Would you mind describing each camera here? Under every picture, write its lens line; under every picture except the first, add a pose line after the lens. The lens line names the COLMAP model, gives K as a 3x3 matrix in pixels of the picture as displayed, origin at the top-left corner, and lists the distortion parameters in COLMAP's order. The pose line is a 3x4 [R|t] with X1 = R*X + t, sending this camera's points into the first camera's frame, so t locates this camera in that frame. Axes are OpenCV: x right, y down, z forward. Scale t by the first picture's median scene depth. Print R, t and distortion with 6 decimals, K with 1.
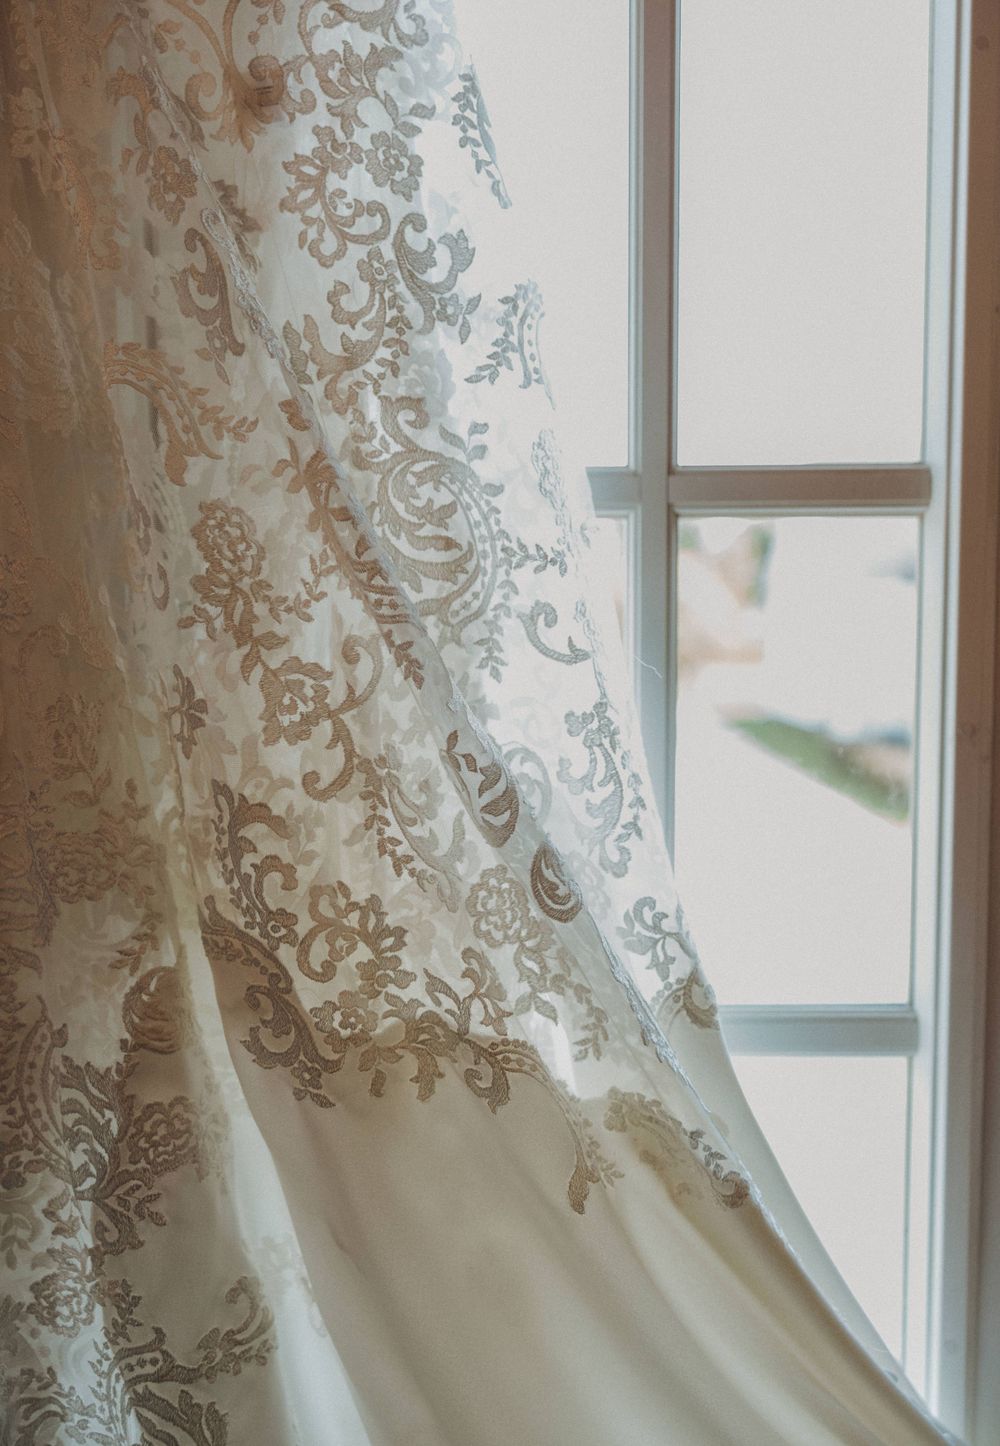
lens RADIAL K [[1155.0, 0, 501.9], [0, 1155.0, 733.6], [0, 0, 1]] dist [0.015033, 0.003219]
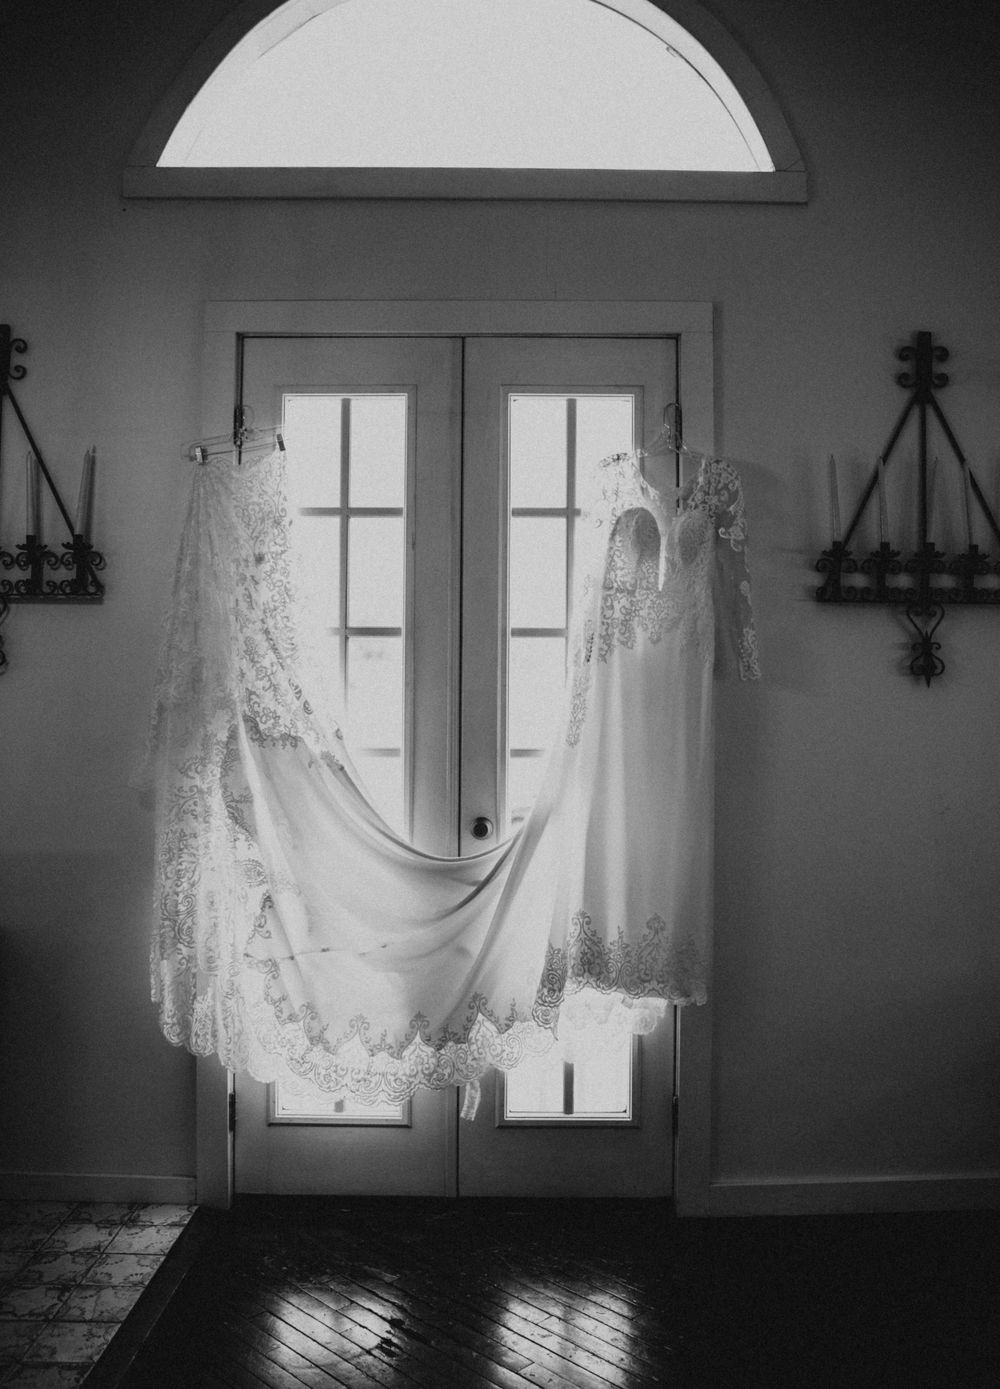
lens RADIAL K [[1151.4, 0, 501.4], [0, 1151.4, 685.2], [0, 0, 1]] dist [-0.000686, -0.000285]
pose [[0.999487, 0.016400, -0.027492, 1.066628], [-0.018726, 0.996066, -0.086616, 0.462799], [0.025963, 0.087086, 0.995862, -4.227705]]
